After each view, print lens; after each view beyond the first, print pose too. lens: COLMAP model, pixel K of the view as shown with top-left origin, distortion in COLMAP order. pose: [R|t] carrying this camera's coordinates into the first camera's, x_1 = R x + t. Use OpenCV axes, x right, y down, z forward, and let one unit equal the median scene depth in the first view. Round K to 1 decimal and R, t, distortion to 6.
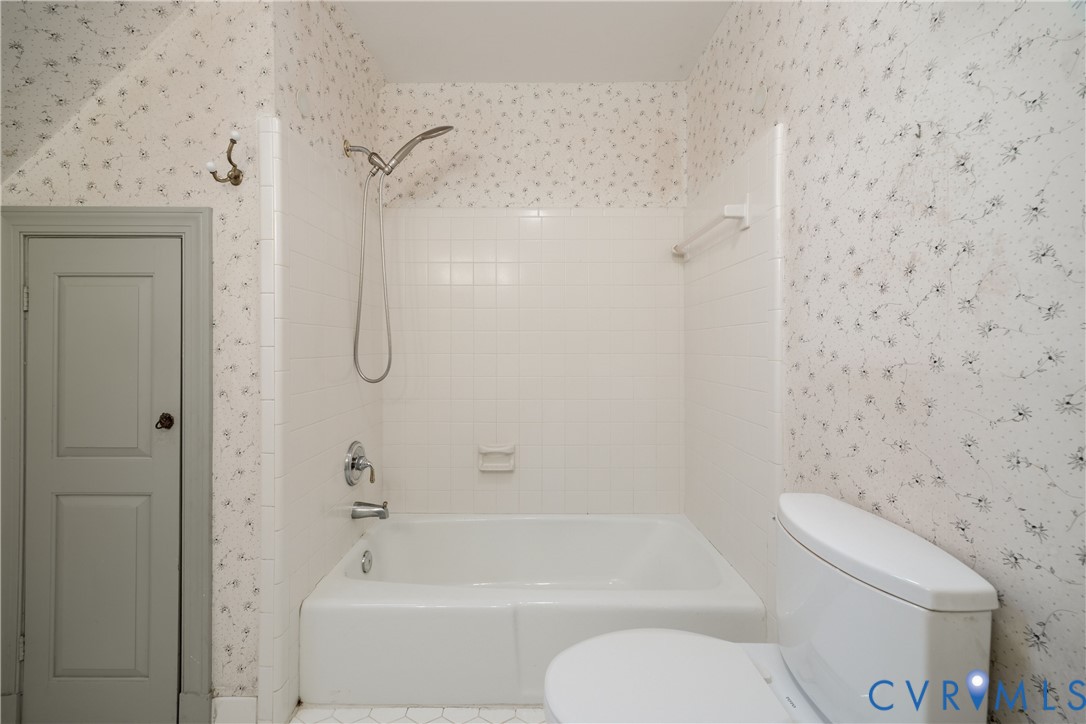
lens RADIAL K [[439.6, 0, 577.5], [0, 439.6, 339.1], [0, 0, 1]] dist [0.007067, -0.000957]
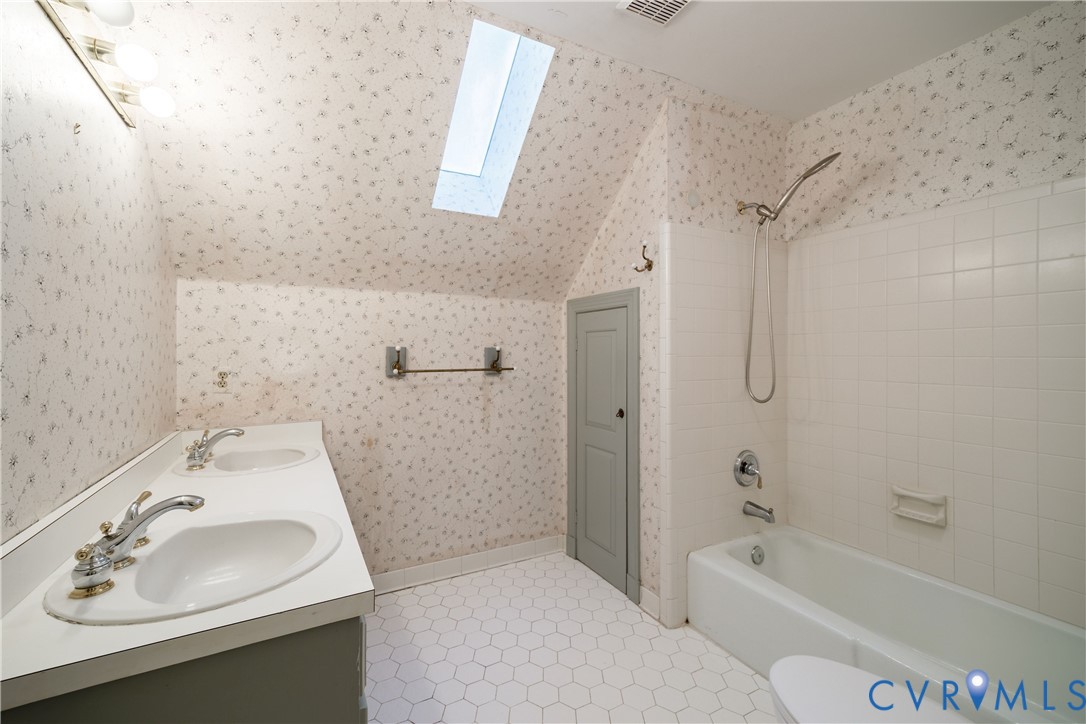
lens RADIAL K [[439.6, 0, 539.1], [0, 439.6, 355.7], [0, 0, 1]] dist [0.007067, -0.000957]
pose [[0.487247, 0.005534, -0.873247, 0.412954], [-0.000897, 0.999983, 0.005836, -0.049177], [0.873264, -0.002060, 0.487243, -0.121160]]
